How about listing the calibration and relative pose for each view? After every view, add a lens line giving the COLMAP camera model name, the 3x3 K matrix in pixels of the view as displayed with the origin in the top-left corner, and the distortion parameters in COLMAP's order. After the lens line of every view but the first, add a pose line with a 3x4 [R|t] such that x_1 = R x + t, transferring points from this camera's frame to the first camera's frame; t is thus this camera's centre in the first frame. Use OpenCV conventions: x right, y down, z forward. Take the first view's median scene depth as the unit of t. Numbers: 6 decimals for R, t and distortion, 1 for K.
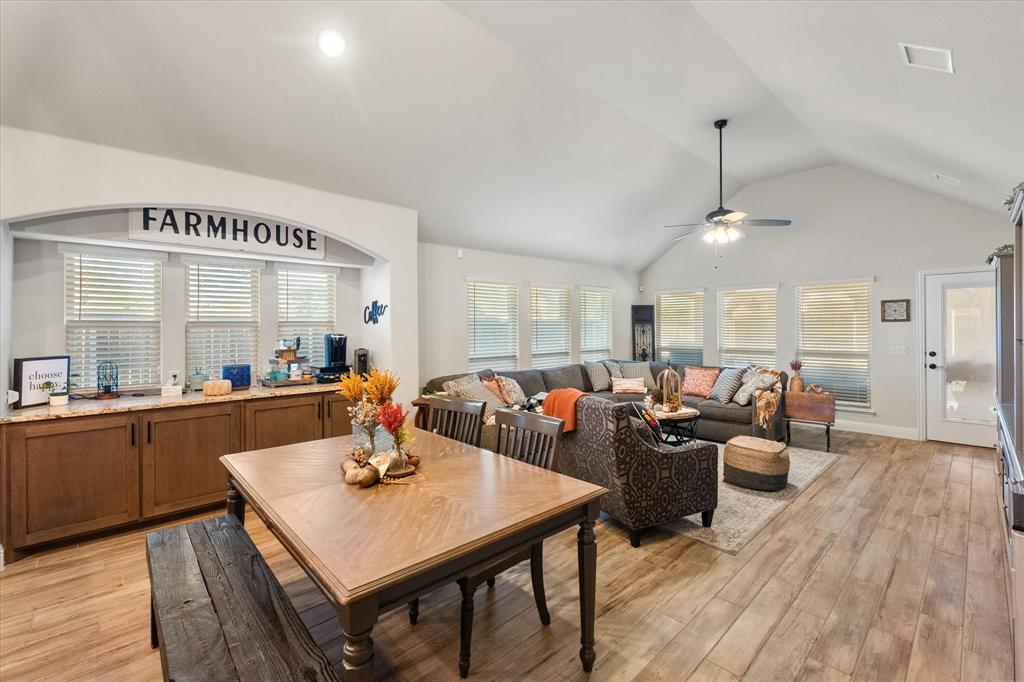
lens RADIAL K [[428.0, 0, 509.9], [0, 428.0, 332.3], [0, 0, 1]] dist [-0.004738, -0.000283]
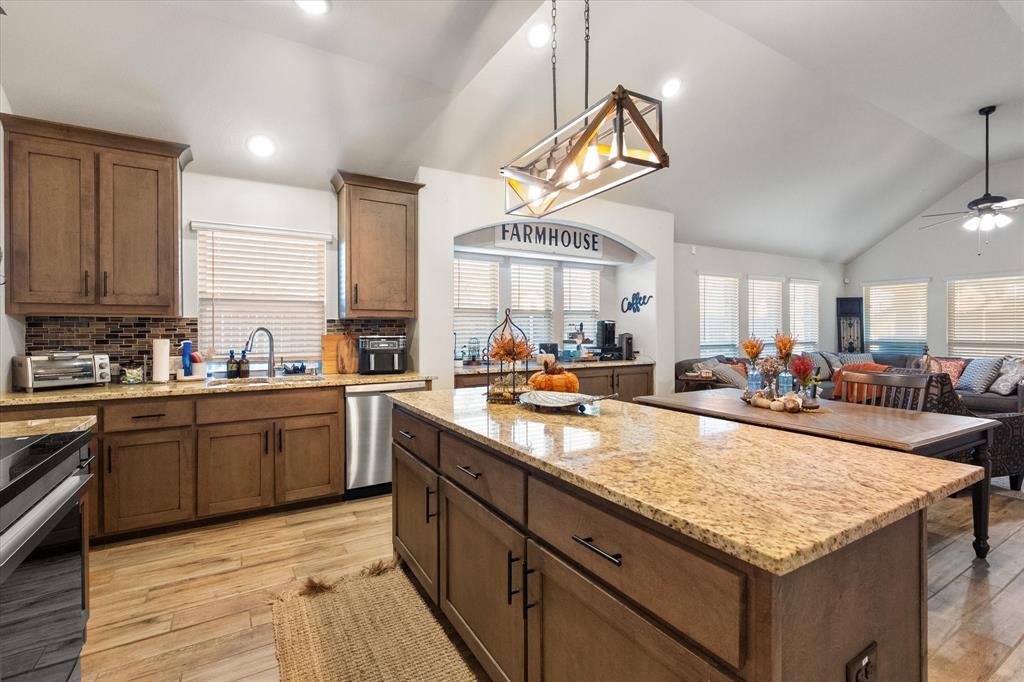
lens RADIAL K [[451.5, 0, 509.2], [0, 451.5, 334.4], [0, 0, 1]] dist [0.001606, -0.000012]
pose [[0.978035, 0.002946, -0.208420, -0.405908], [-0.003586, 0.999990, -0.002694, 0.046096], [0.208410, 0.003382, 0.978036, -0.287893]]
